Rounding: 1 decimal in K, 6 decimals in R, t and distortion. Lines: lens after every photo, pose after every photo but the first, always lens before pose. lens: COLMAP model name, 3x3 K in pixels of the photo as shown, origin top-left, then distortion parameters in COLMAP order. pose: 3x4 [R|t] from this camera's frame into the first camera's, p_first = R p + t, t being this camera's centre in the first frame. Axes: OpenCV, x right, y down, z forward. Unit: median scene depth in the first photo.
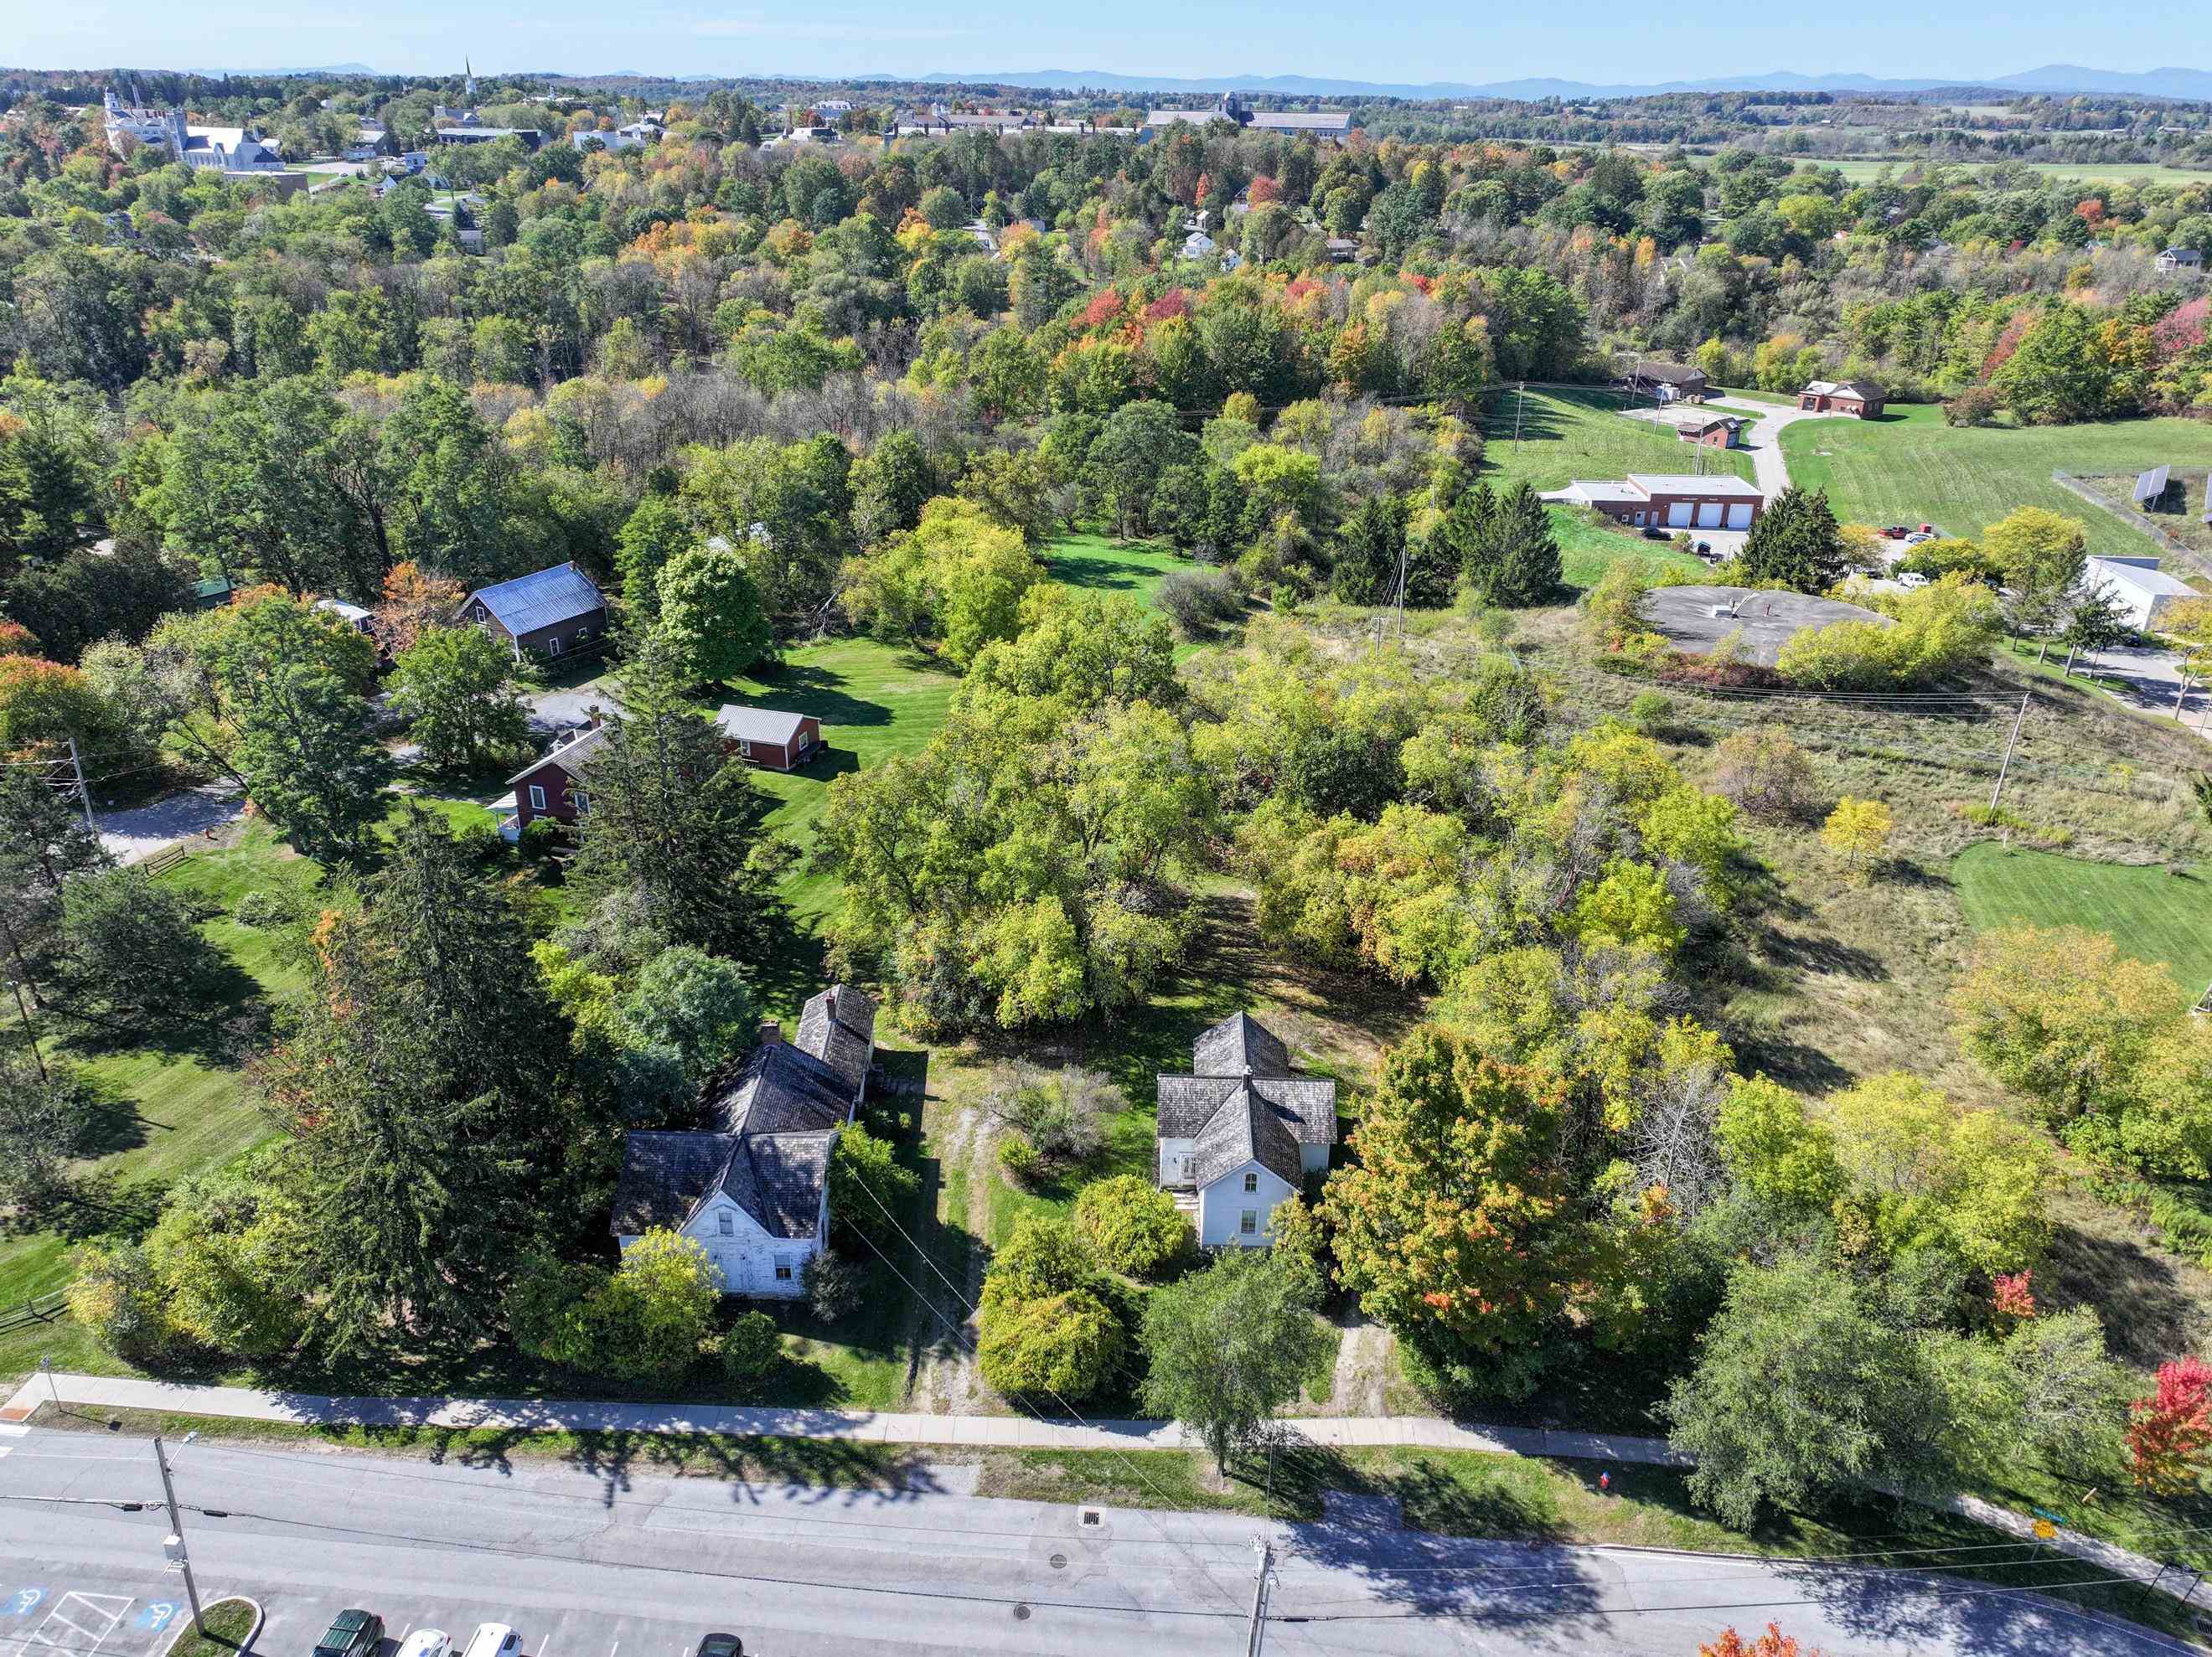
lens RADIAL K [[1549.2, 0, 1118.4], [0, 1549.2, 820.4], [0, 0, 1]] dist [-0.001324, 0.018071]
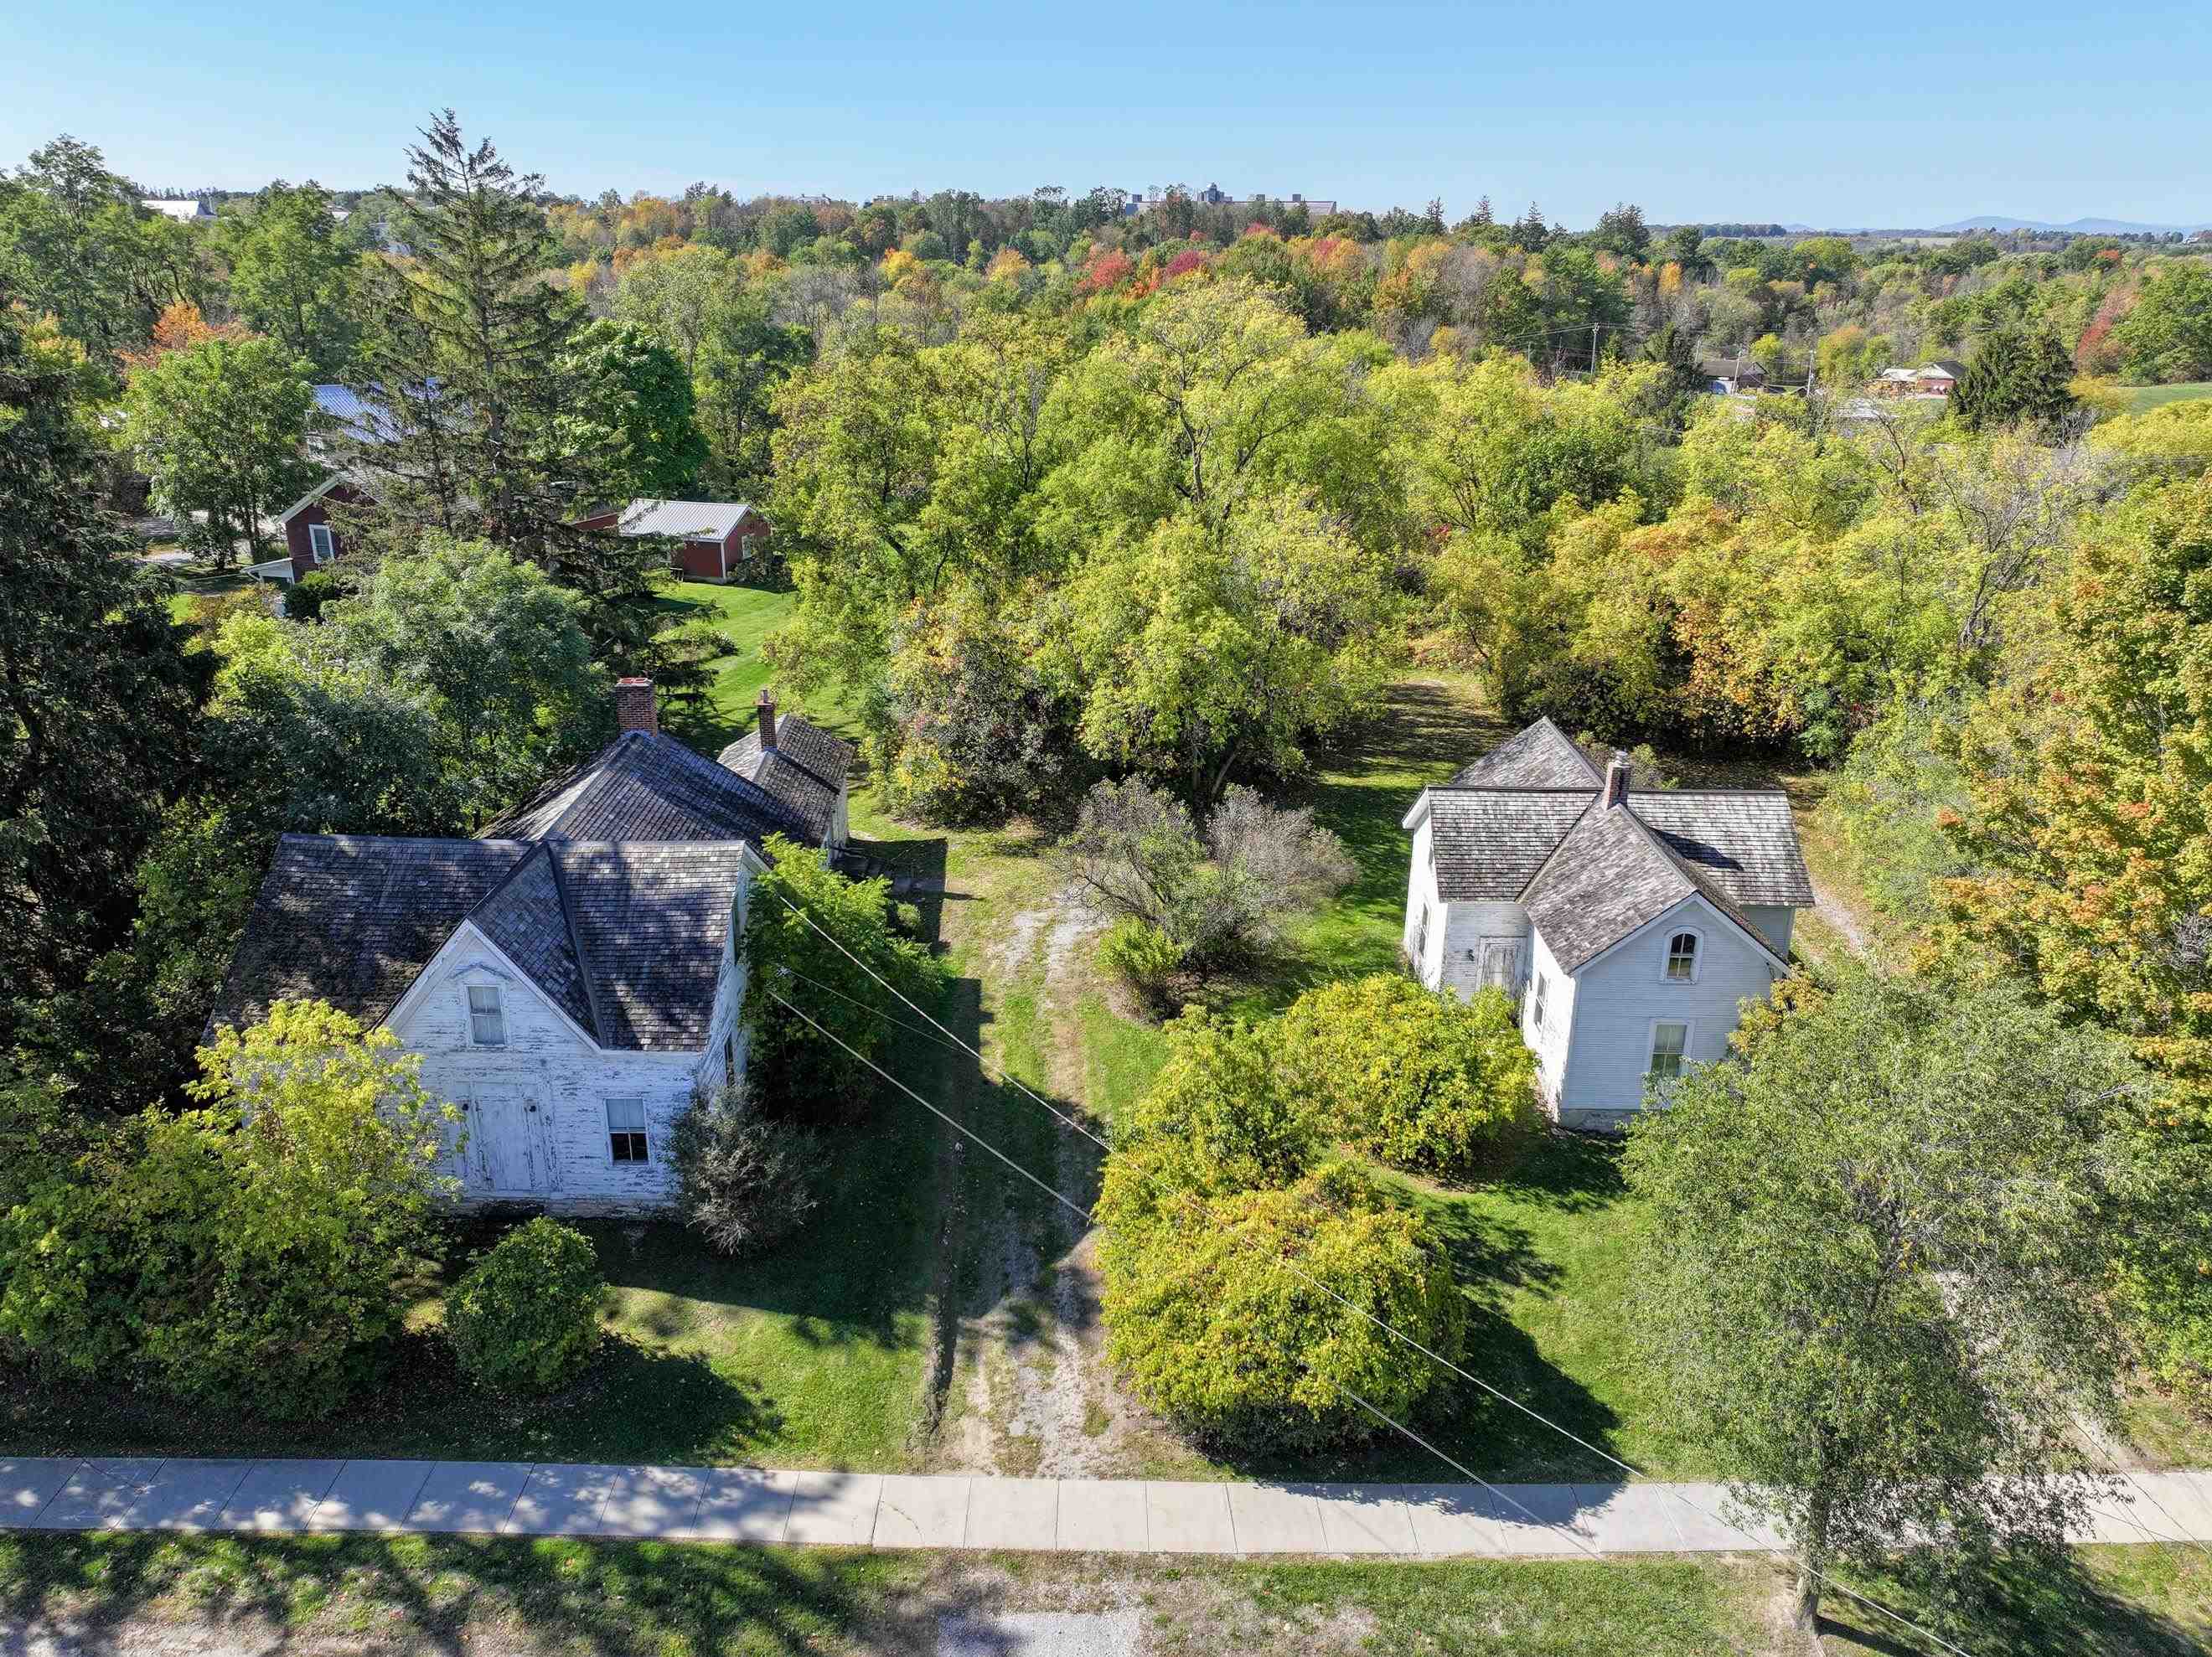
lens RADIAL K [[1549.2, 0, 1113.0], [0, 1549.2, 823.6], [0, 0, 1]] dist [-0.001324, 0.018071]
pose [[0.999879, -0.010207, 0.011746, -0.081931], [0.011134, 0.996596, -0.081689, 0.221231], [-0.010872, 0.081810, 0.996589, 0.525870]]
